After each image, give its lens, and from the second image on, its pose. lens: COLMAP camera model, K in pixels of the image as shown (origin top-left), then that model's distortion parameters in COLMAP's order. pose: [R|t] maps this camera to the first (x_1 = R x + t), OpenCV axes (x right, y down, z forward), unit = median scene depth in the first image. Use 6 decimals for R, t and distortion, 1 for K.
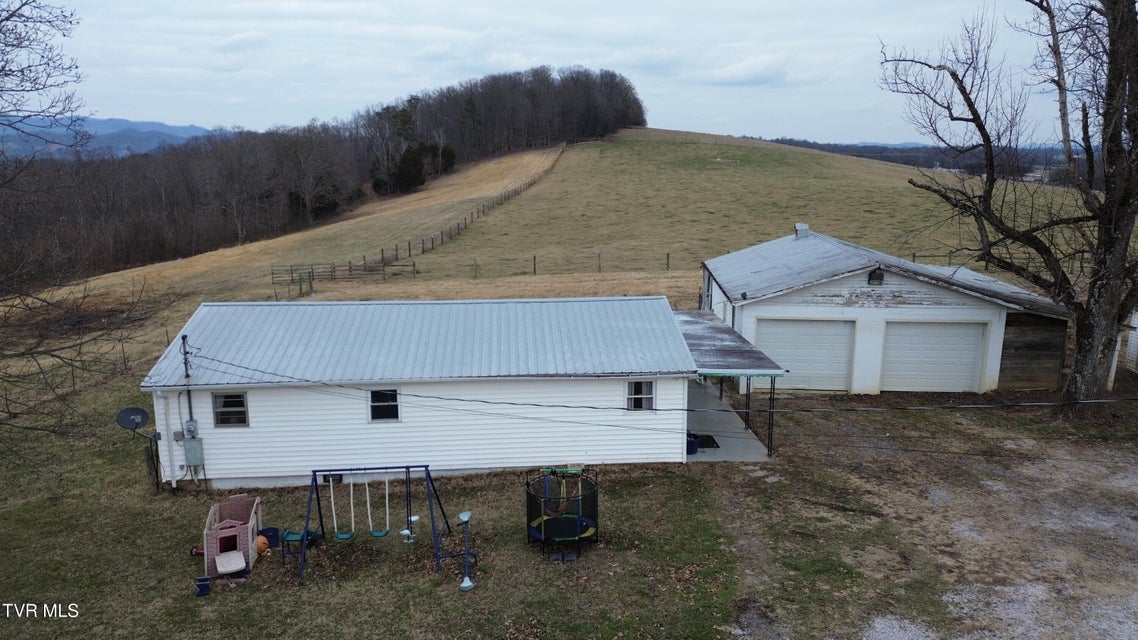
lens RADIAL K [[793.3, 0, 567.4], [0, 793.3, 323.6], [0, 0, 1]] dist [0.102141, -0.110802]
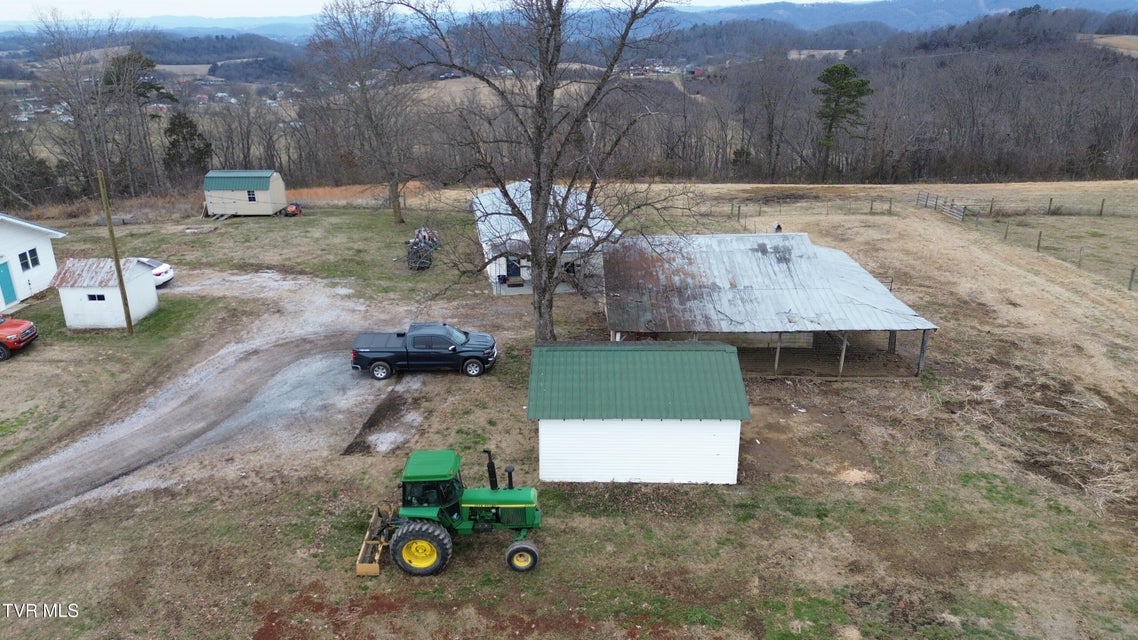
lens RADIAL K [[792.4, 0, 567.4], [0, 792.4, 318.7], [0, 0, 1]] dist [0.098063, -0.094486]
pose [[0.078108, 0.347026, -0.934597, 1.876807], [-0.203371, 0.923295, 0.325833, -0.416065], [0.975981, 0.164620, 0.142692, 0.731401]]
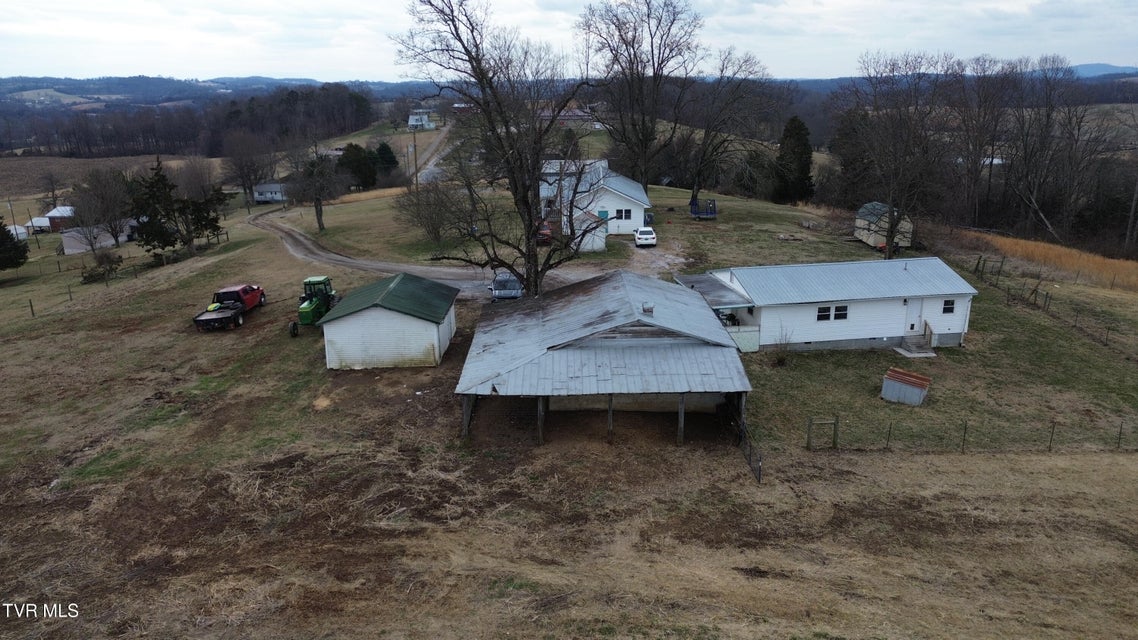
lens RADIAL K [[792.4, 0, 567.4], [0, 792.4, 318.7], [0, 0, 1]] dist [0.098063, -0.094486]
pose [[-0.995638, 0.038863, -0.084821, 0.654501], [-0.006889, 0.876013, 0.482239, -0.822881], [0.093046, 0.480720, -0.871924, 2.562298]]
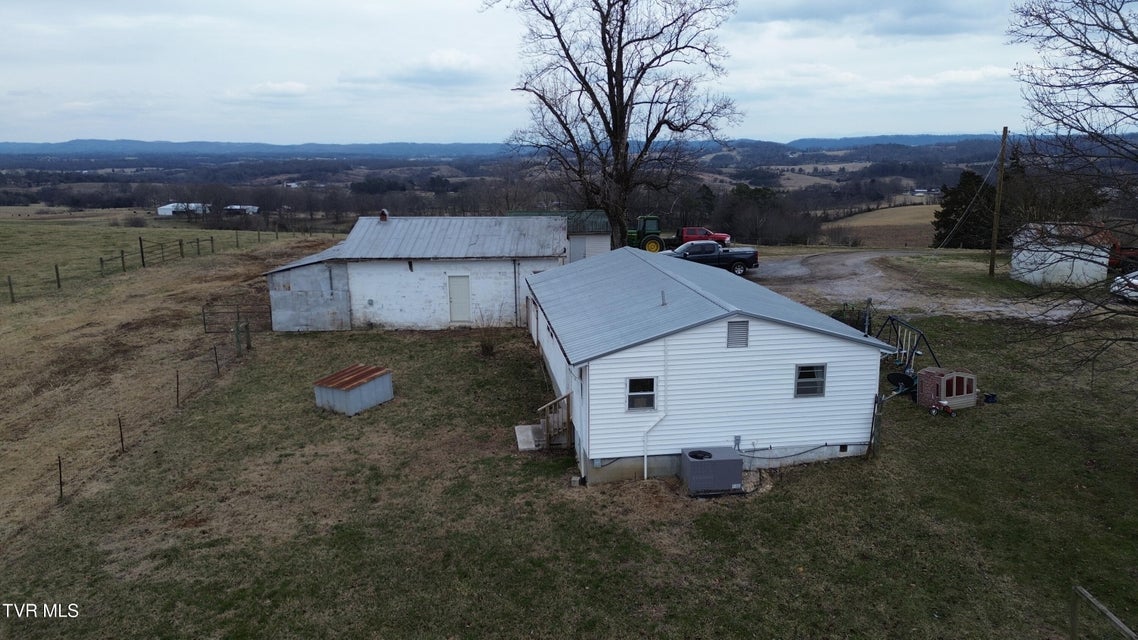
lens RADIAL K [[792.4, 0, 567.4], [0, 792.4, 318.7], [0, 0, 1]] dist [0.098063, -0.094486]
pose [[-0.058867, -0.206719, 0.976628, -1.140288], [0.223452, 0.950772, 0.214715, -0.214917], [-0.972936, 0.230869, -0.009777, 1.050809]]
